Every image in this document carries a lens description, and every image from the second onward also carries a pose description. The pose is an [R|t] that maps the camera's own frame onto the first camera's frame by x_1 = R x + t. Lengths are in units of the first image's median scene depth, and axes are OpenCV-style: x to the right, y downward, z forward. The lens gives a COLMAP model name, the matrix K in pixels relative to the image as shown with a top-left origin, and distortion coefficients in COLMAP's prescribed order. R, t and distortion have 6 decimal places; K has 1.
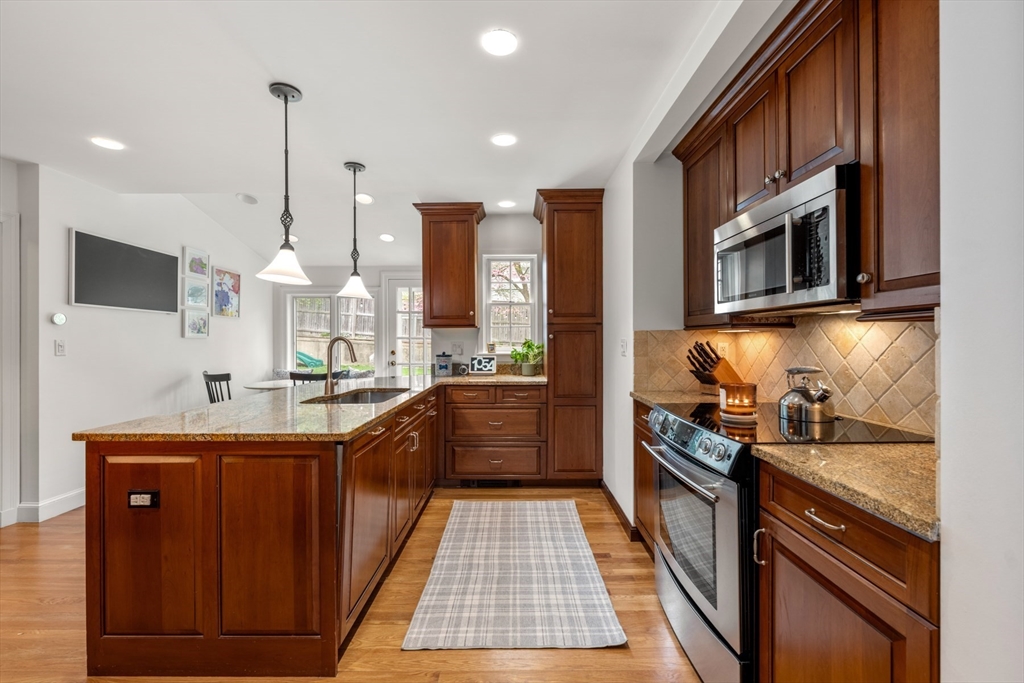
lens RADIAL K [[423.3, 0, 512.0], [0, 423.3, 341.5], [0, 0, 1]] dist [-0.000801, -0.000194]
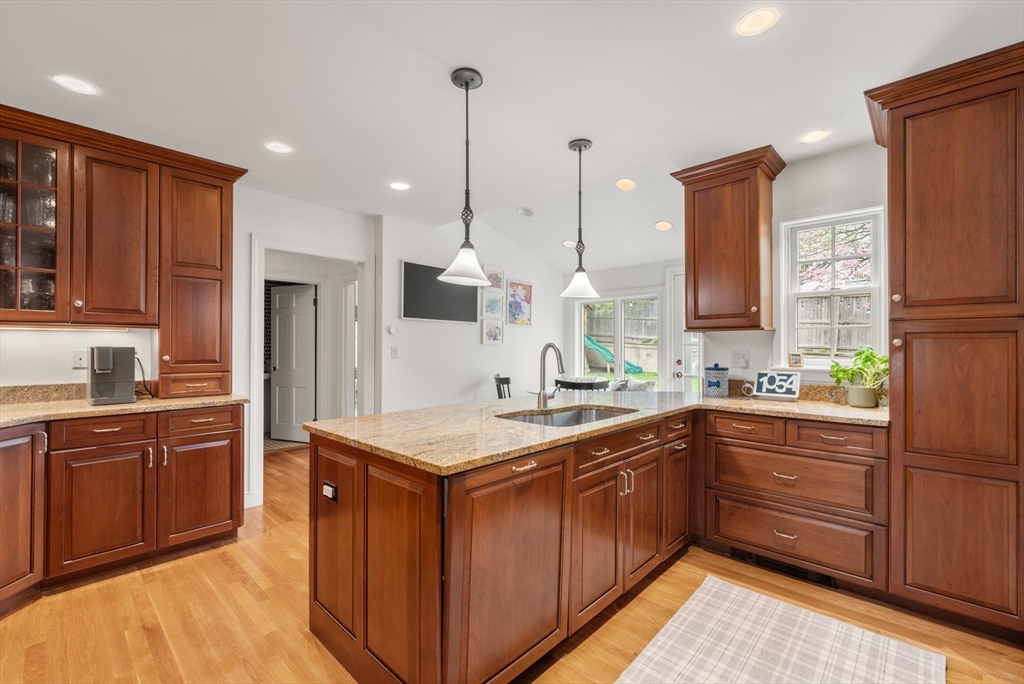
lens RADIAL K [[440.2, 0, 513.9], [0, 440.2, 344.7], [0, 0, 1]] dist [-0.000022, 0.000069]
pose [[0.733927, 0.001229, -0.679227, 0.105699], [-0.006759, 0.999962, -0.005494, -0.001849], [0.679195, 0.008623, 0.733908, 0.200936]]
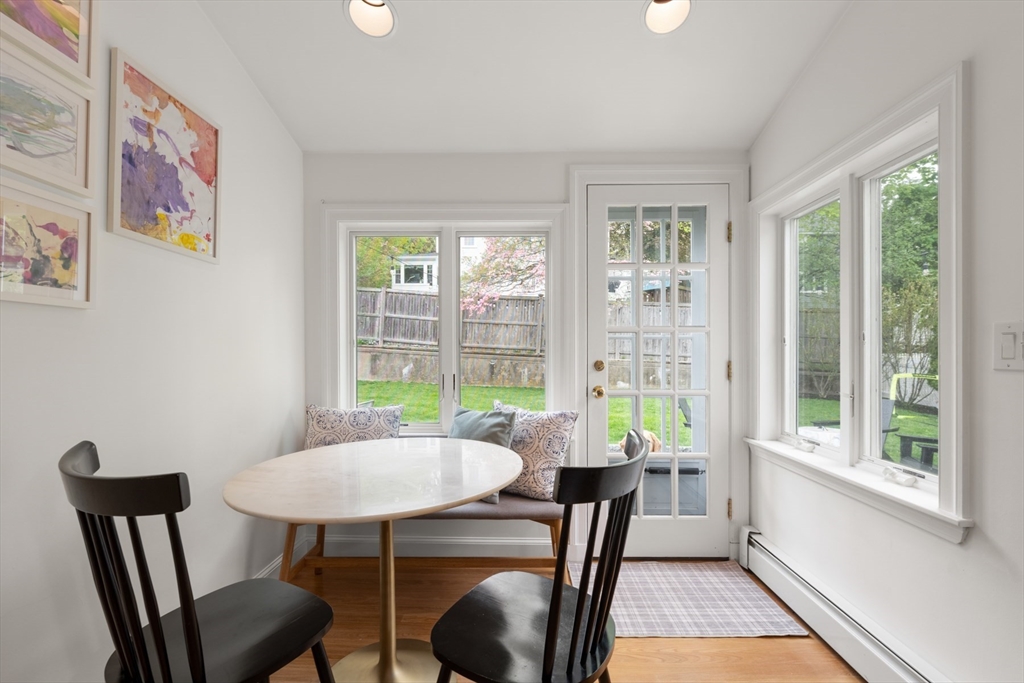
lens RADIAL K [[431.0, 0, 509.8], [0, 431.0, 355.1], [0, 0, 1]] dist [0.000848, -0.000104]
pose [[0.999902, 0.004315, -0.013354, -0.533732], [-0.004268, 0.999985, 0.003519, 0.022228], [0.013369, -0.003462, 0.999905, 0.866809]]
